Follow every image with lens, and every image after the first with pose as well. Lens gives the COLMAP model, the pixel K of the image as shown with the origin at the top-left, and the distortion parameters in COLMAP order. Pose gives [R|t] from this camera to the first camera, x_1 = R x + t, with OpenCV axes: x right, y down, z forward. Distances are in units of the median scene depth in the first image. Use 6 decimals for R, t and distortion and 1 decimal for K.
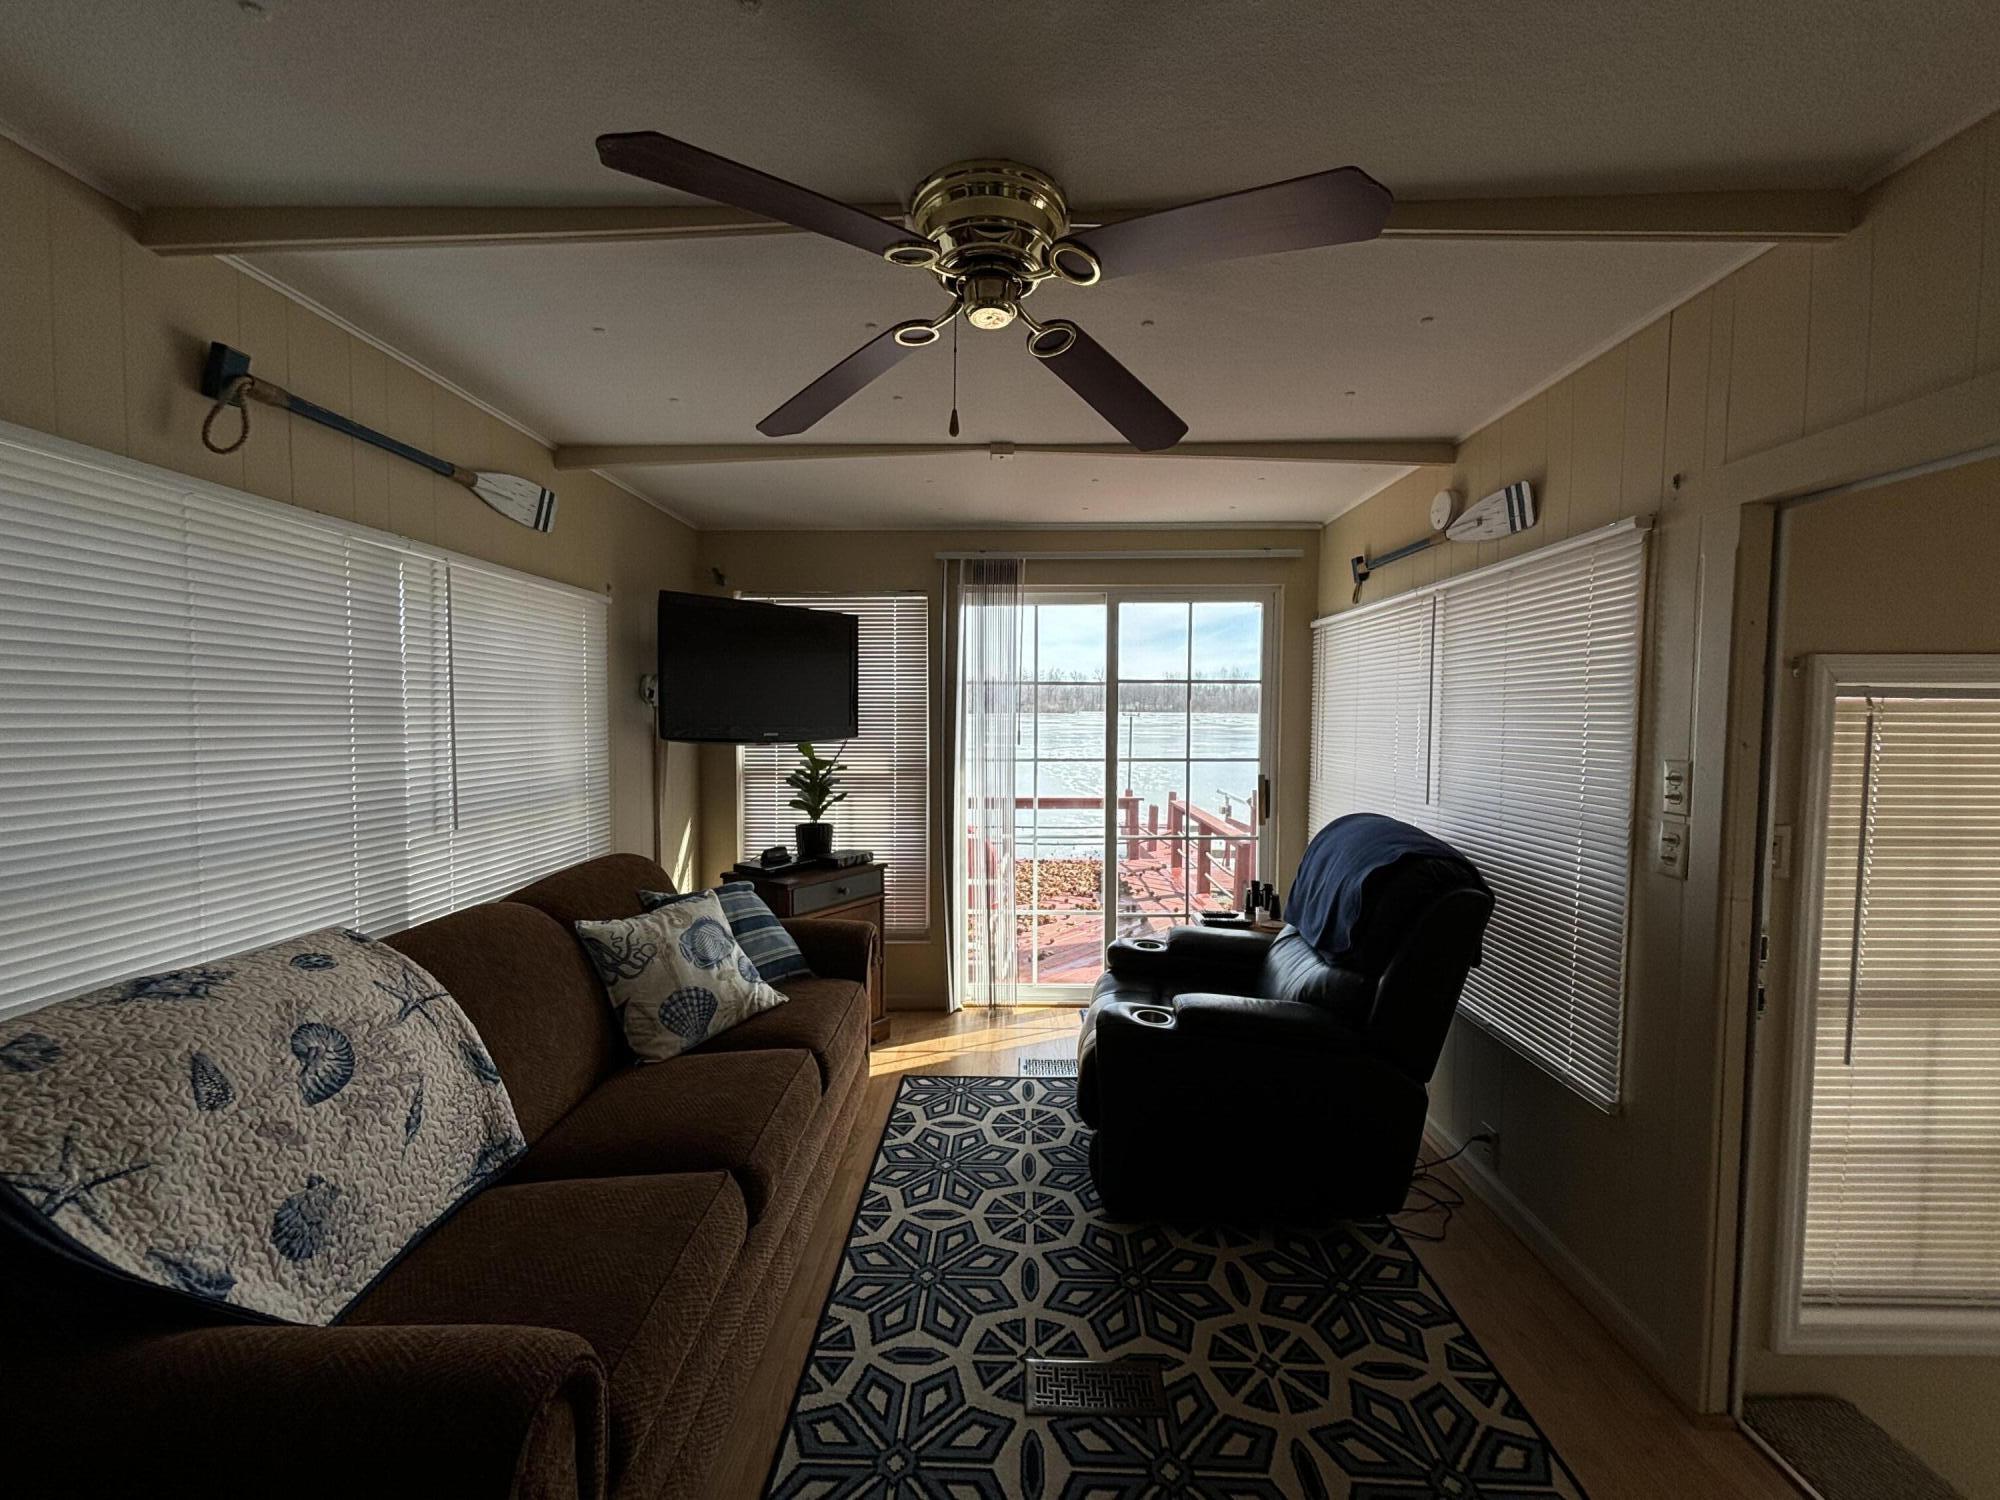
lens RADIAL K [[805.9, 0, 1005.2], [0, 805.9, 752.1], [0, 0, 1]] dist [-0.001407, -0.000166]
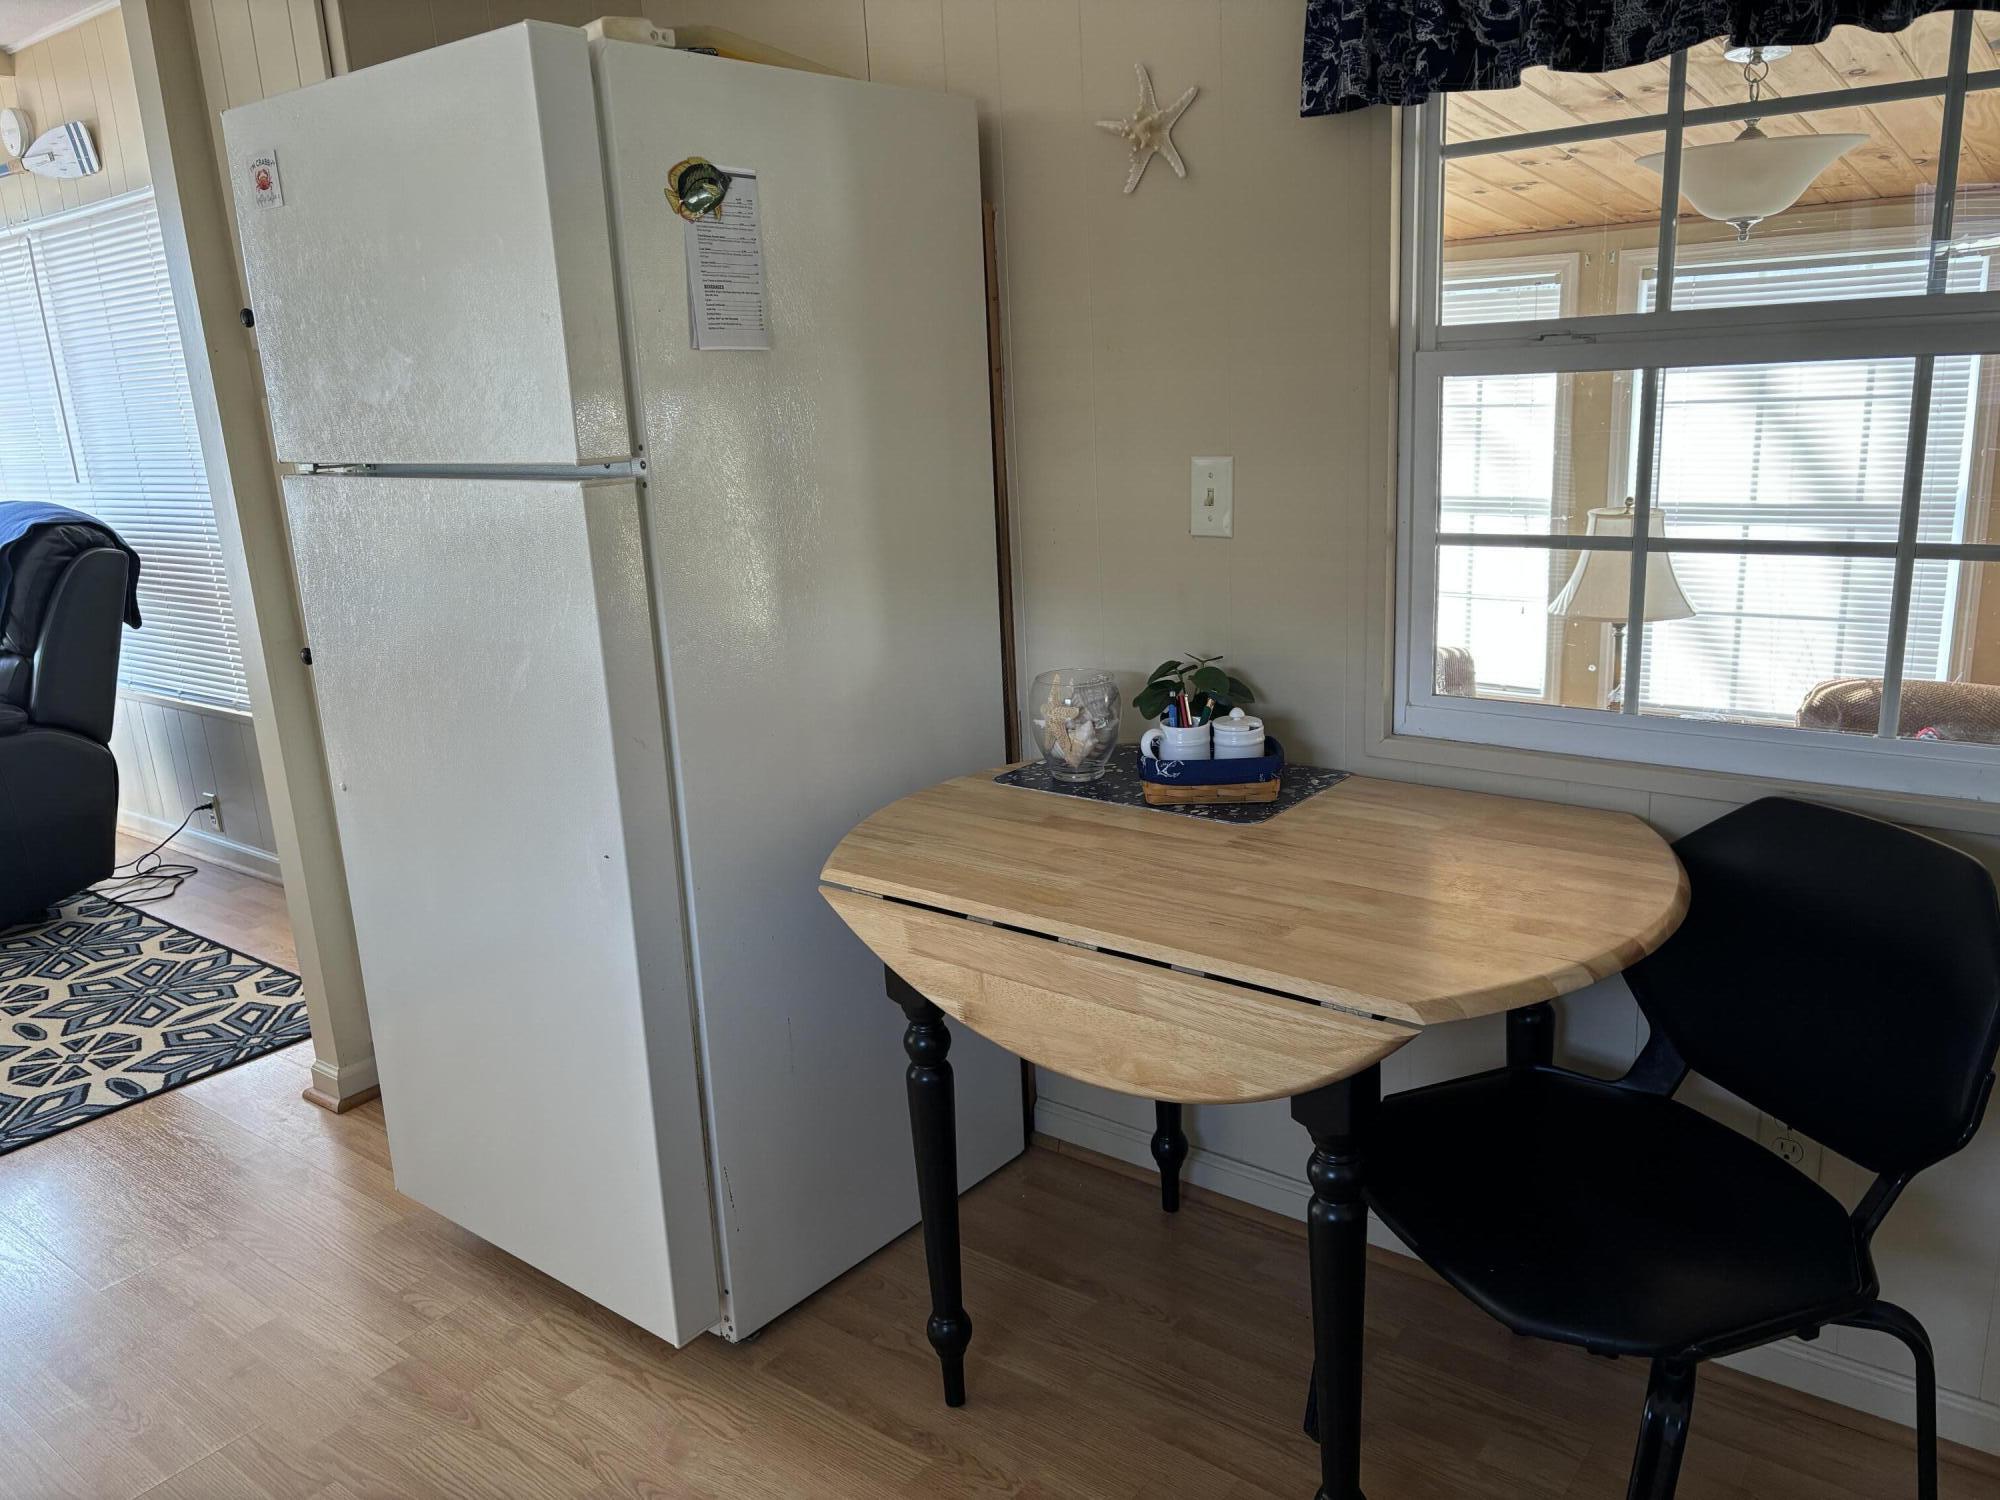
lens RADIAL K [[1498.4, 0, 1004.7], [0, 1498.4, 752.8], [0, 0, 1]] dist [-0.006521, -0.000403]
pose [[0.599345, -0.240636, 0.763466, -0.236603], [0.099434, 0.968740, 0.227277, 0.099239], [-0.794291, -0.060303, 0.604537, -1.001210]]
